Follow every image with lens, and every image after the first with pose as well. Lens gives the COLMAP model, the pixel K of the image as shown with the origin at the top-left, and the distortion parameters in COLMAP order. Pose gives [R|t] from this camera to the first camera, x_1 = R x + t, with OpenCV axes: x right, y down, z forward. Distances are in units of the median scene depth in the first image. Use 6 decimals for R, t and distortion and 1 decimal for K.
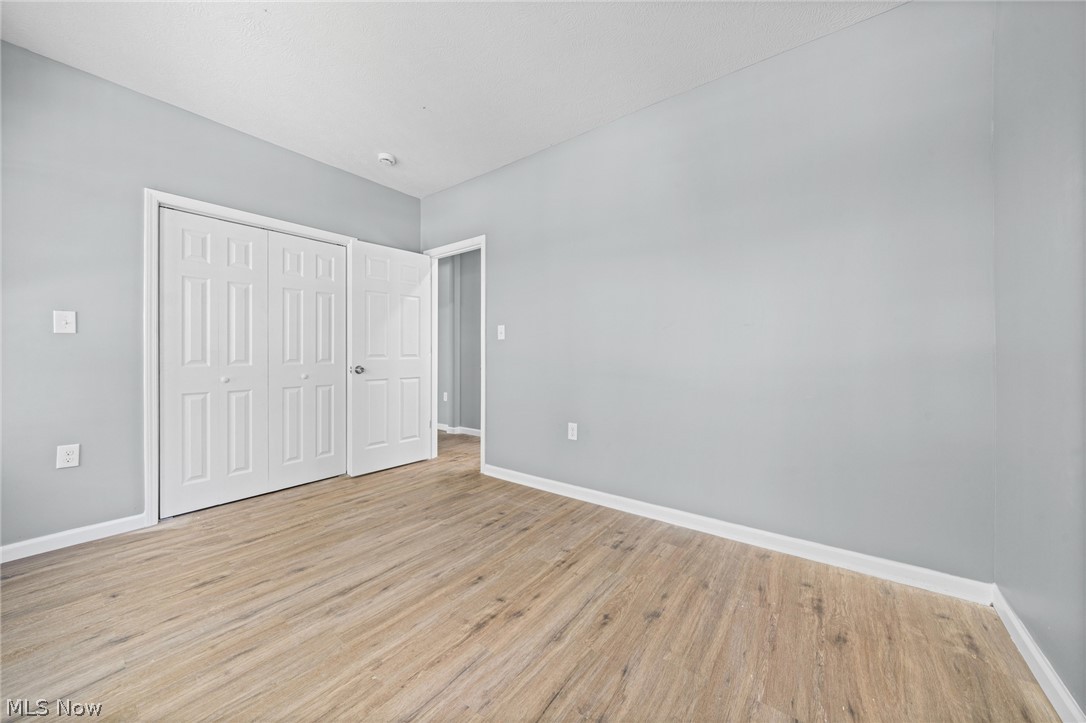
lens RADIAL K [[393.1, 0, 544.1], [0, 393.1, 356.2], [0, 0, 1]] dist [0.002100, 0.000091]
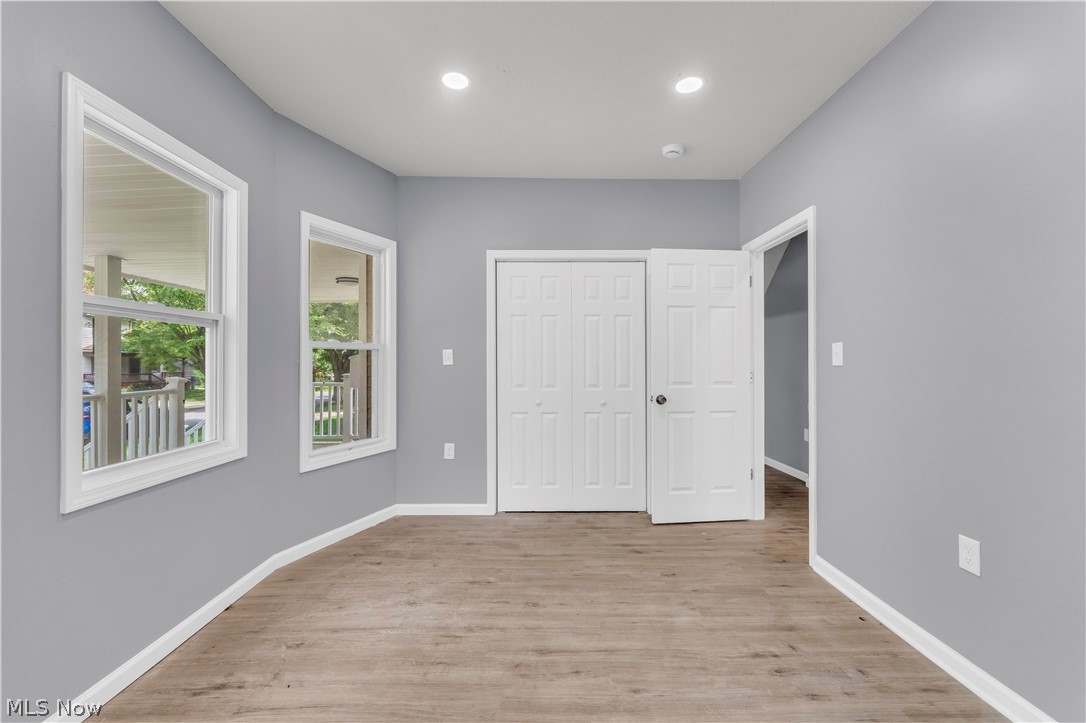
lens RADIAL K [[444.0, 0, 542.3], [0, 444.0, 361.3], [0, 0, 1]] dist [0.004254, -0.001342]
pose [[0.600389, -0.000235, -0.799708, 0.213275], [-0.005848, 0.999972, -0.004684, -0.051822], [0.799687, 0.007489, 0.600371, 0.236676]]
